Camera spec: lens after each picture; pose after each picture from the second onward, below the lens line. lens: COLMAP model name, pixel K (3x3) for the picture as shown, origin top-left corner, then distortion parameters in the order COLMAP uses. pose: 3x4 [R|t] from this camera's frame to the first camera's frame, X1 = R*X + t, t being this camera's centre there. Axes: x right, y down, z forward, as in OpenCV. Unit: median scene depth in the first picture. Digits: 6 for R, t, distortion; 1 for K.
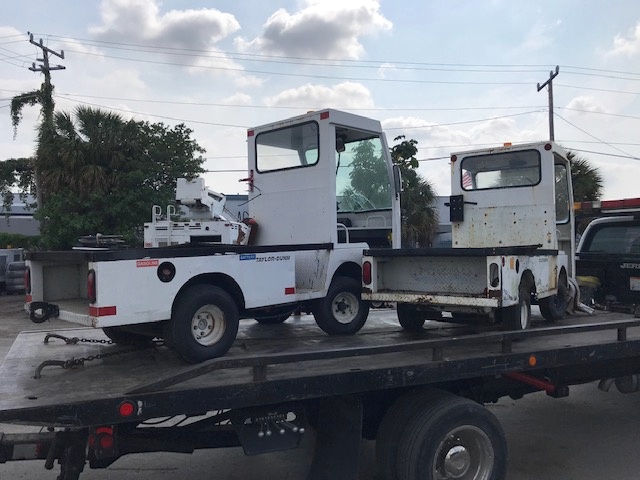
lens RADIAL K [[521.2, 0, 320.0], [0, 521.2, 240.0], [0, 0, 1]] dist [0.058830, -0.053041]
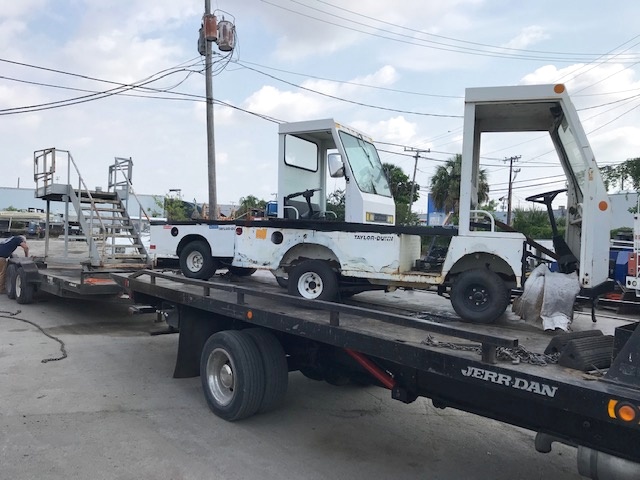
lens RADIAL K [[521.2, 0, 320.0], [0, 521.2, 240.0], [0, 0, 1]] dist [0.058830, -0.053041]
pose [[0.284554, 0.029977, -0.958191, 1.395324], [-0.026916, 0.999367, 0.023272, 0.021543], [0.958282, 0.019169, 0.285181, 0.707579]]
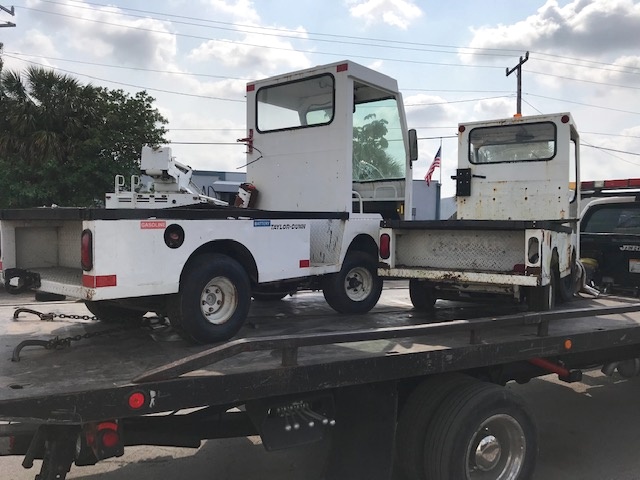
lens RADIAL K [[521.2, 0, 320.0], [0, 521.2, 240.0], [0, 0, 1]] dist [0.058830, -0.053041]
pose [[0.996468, 0.024164, 0.080427, -0.094362], [-0.027134, 0.998982, 0.036044, 0.022498], [-0.079474, -0.038099, 0.996109, 0.107859]]
